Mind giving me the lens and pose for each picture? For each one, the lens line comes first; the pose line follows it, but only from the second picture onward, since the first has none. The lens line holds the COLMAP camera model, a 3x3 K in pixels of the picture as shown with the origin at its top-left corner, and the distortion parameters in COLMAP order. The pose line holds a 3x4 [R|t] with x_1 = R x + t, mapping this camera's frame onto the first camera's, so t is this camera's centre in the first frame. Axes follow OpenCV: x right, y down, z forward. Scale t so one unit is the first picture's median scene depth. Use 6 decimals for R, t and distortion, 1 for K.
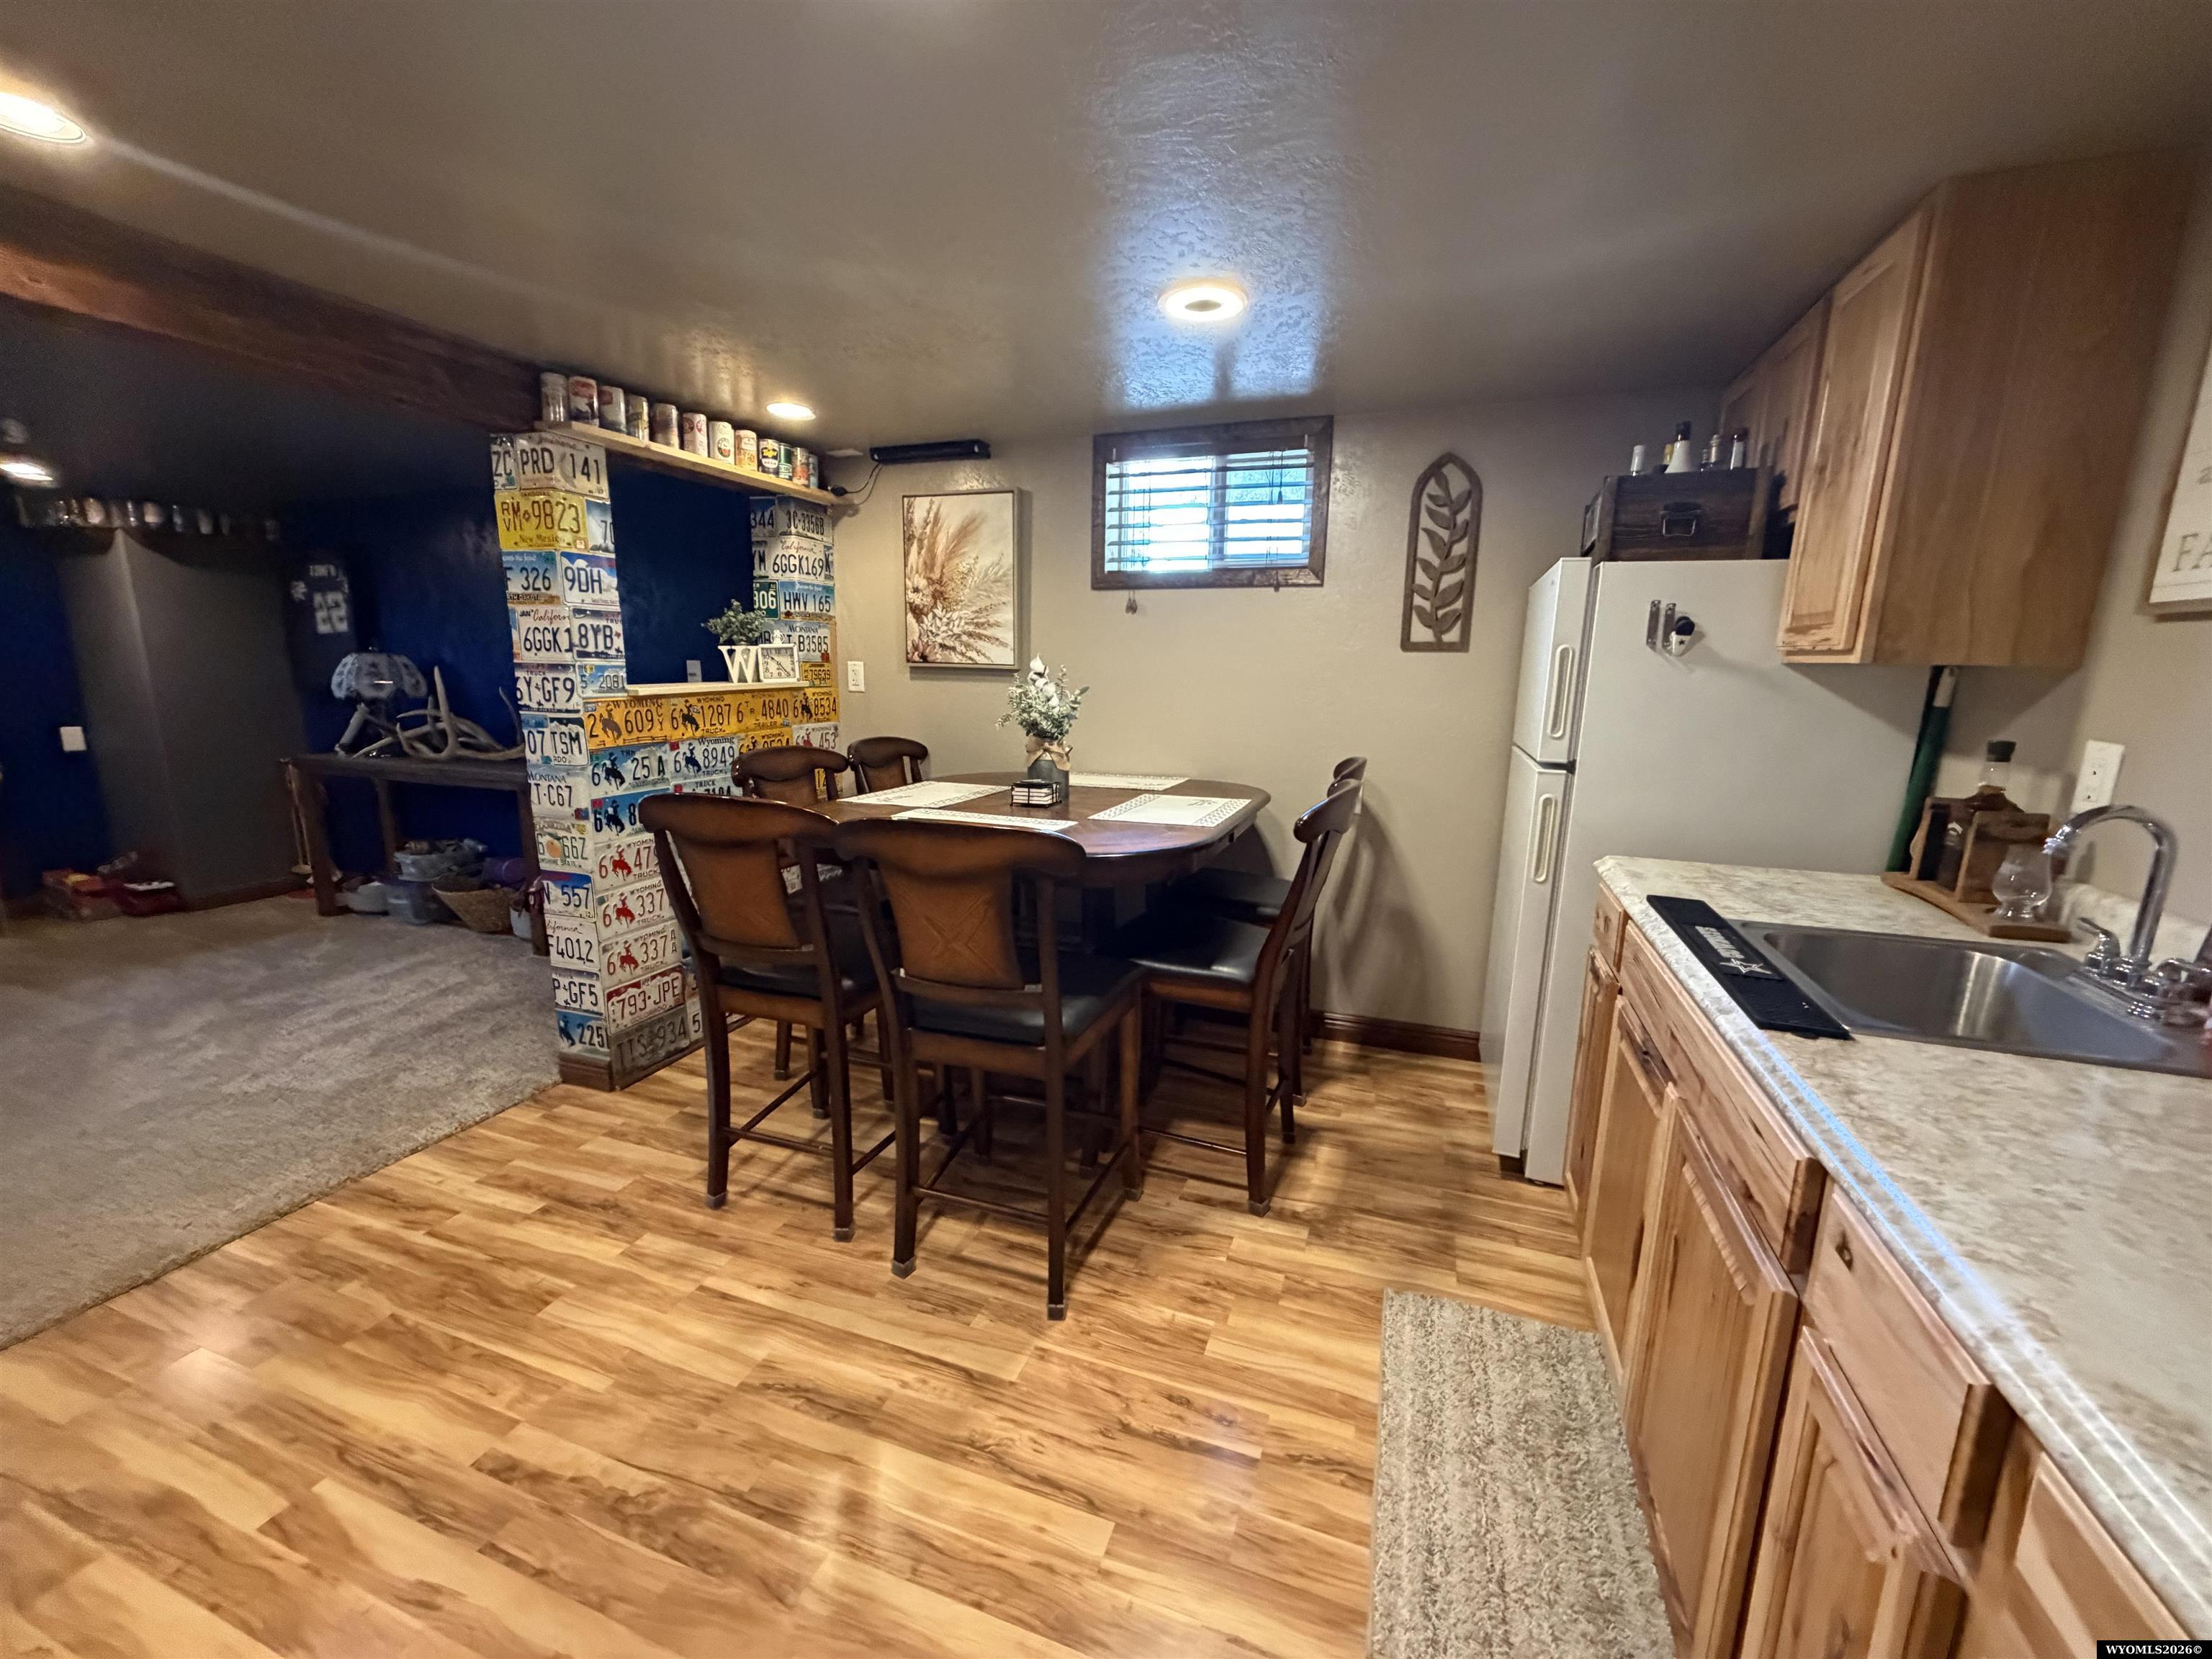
lens RADIAL K [[878.8, 0, 1102.5], [0, 878.8, 831.9], [0, 0, 1]] dist [0.000081, -0.000295]
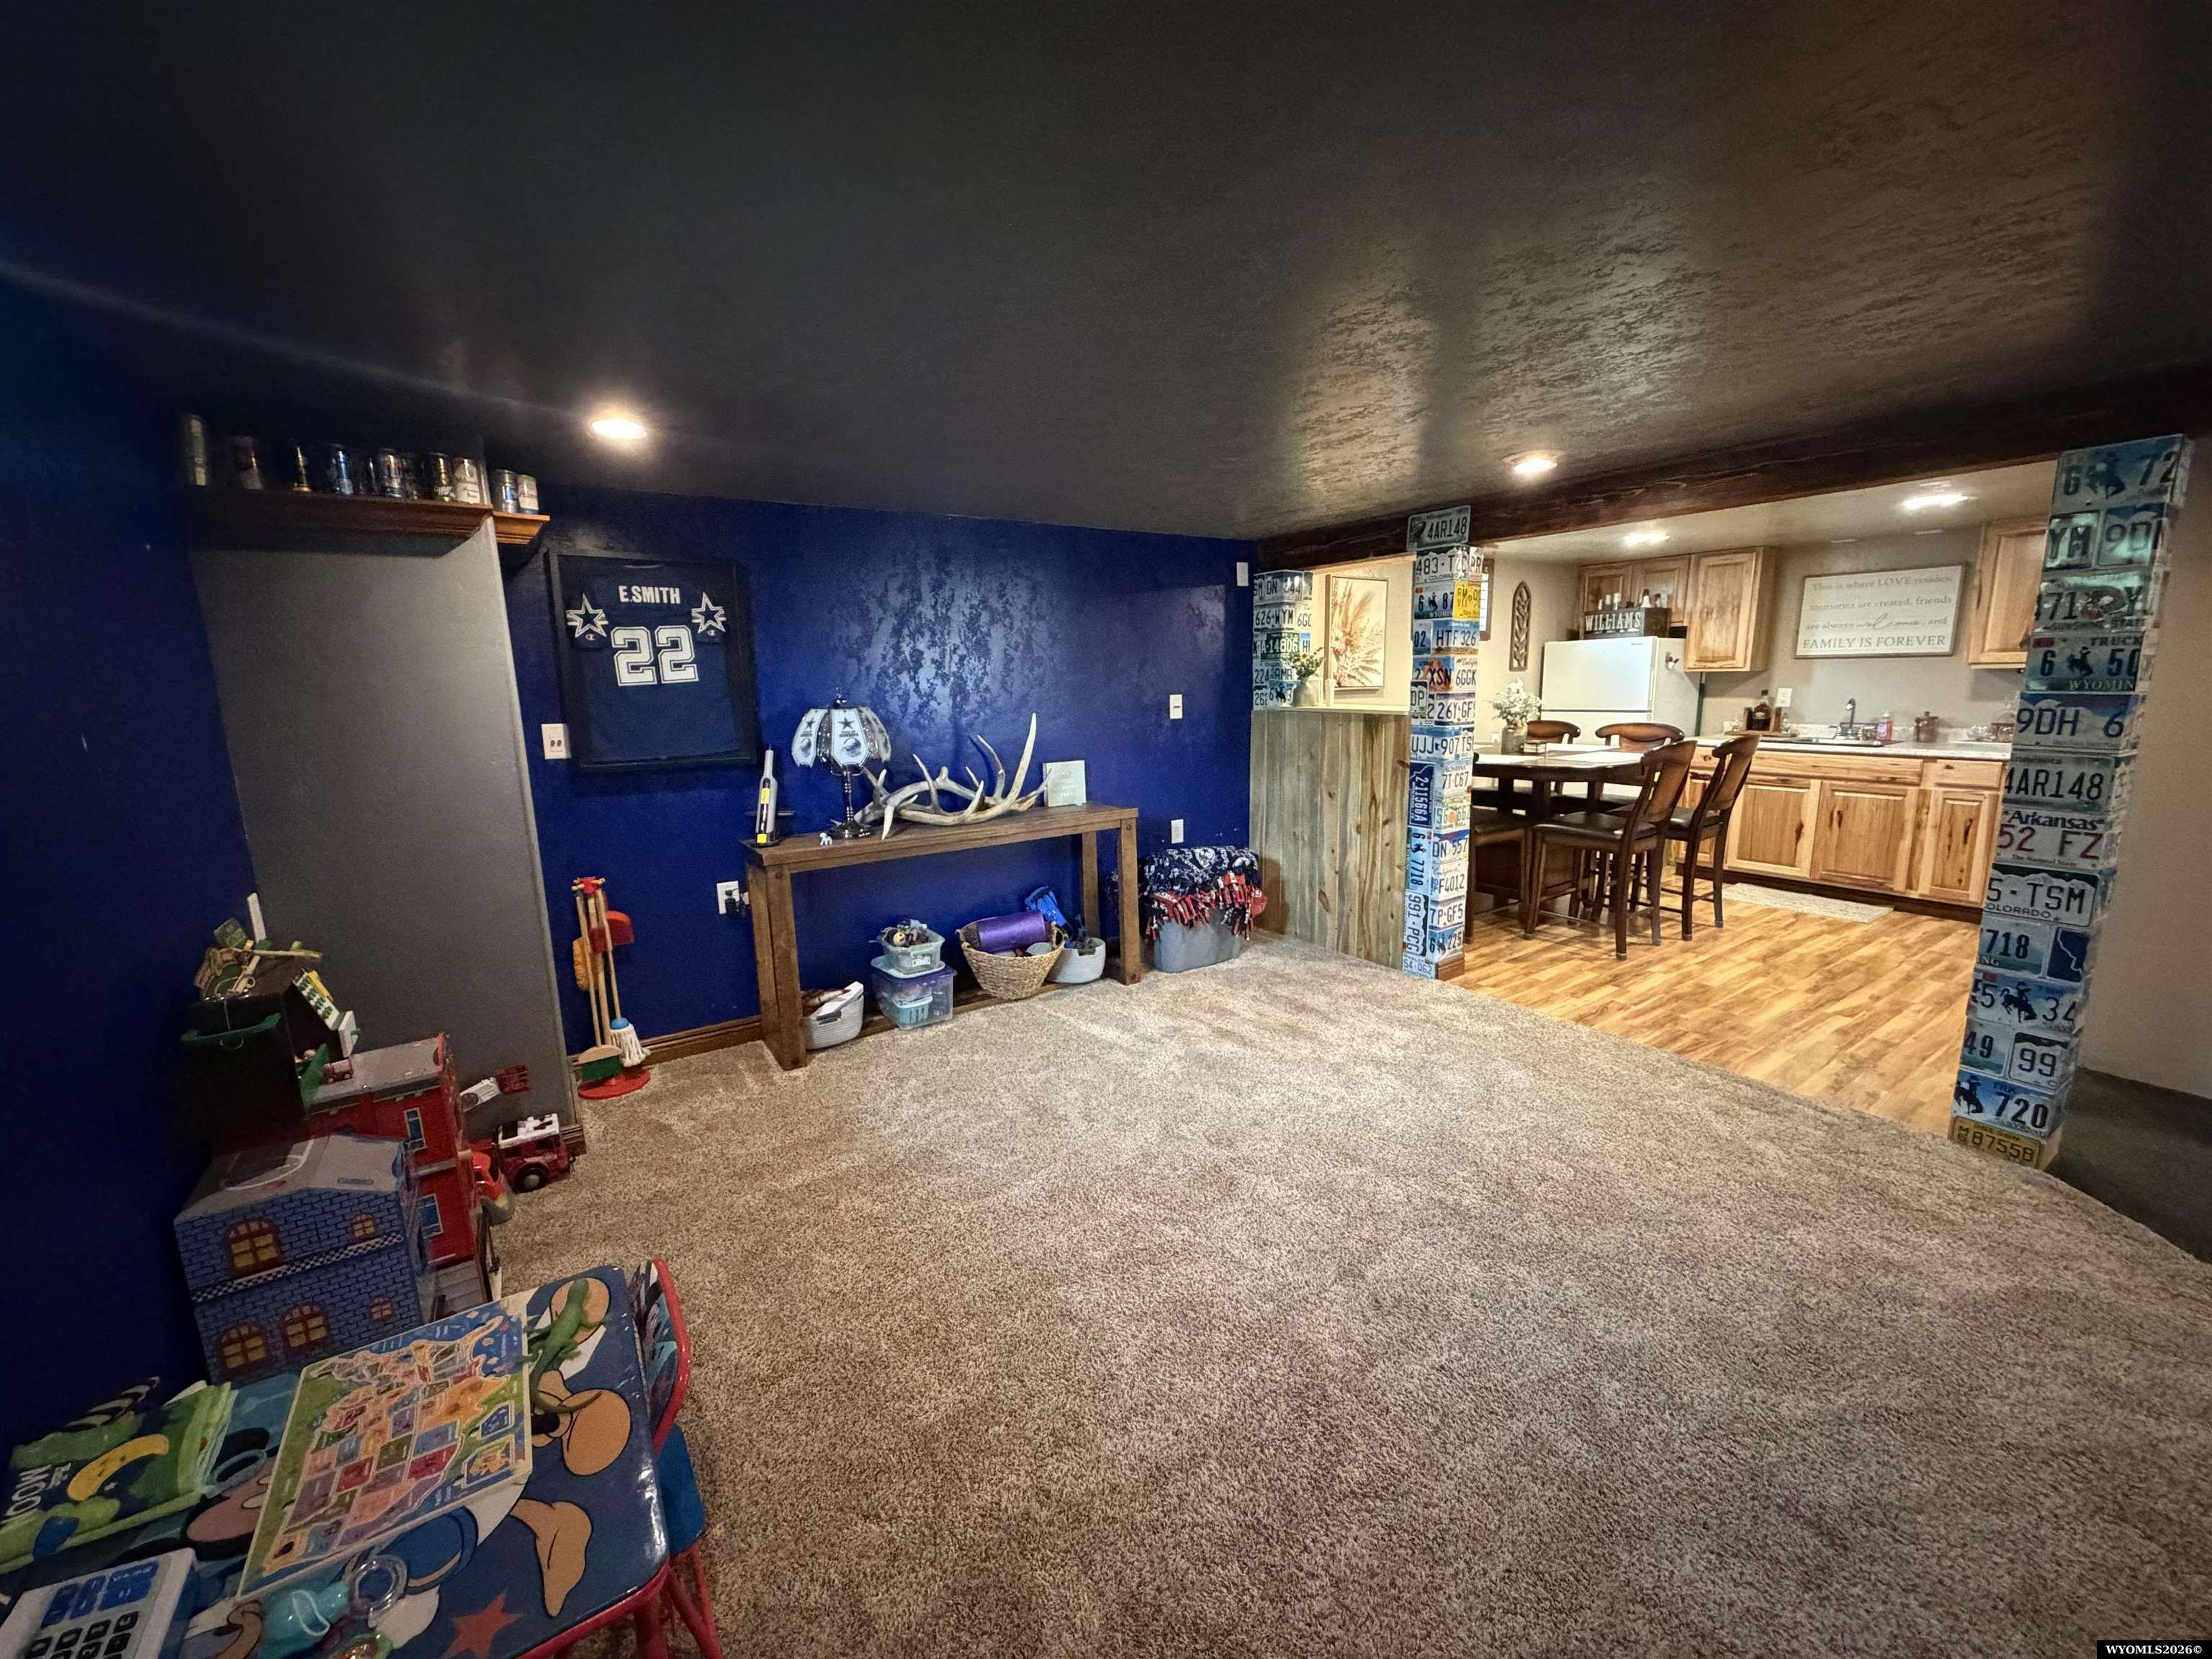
lens RADIAL K [[878.8, 0, 1102.5], [0, 878.8, 831.9], [0, 0, 1]] dist [0.000081, -0.000295]
pose [[0.592174, -0.167967, 0.788110, -2.286273], [0.185479, 0.980185, 0.069537, -0.179829], [-0.784173, 0.104999, 0.611594, 0.591405]]
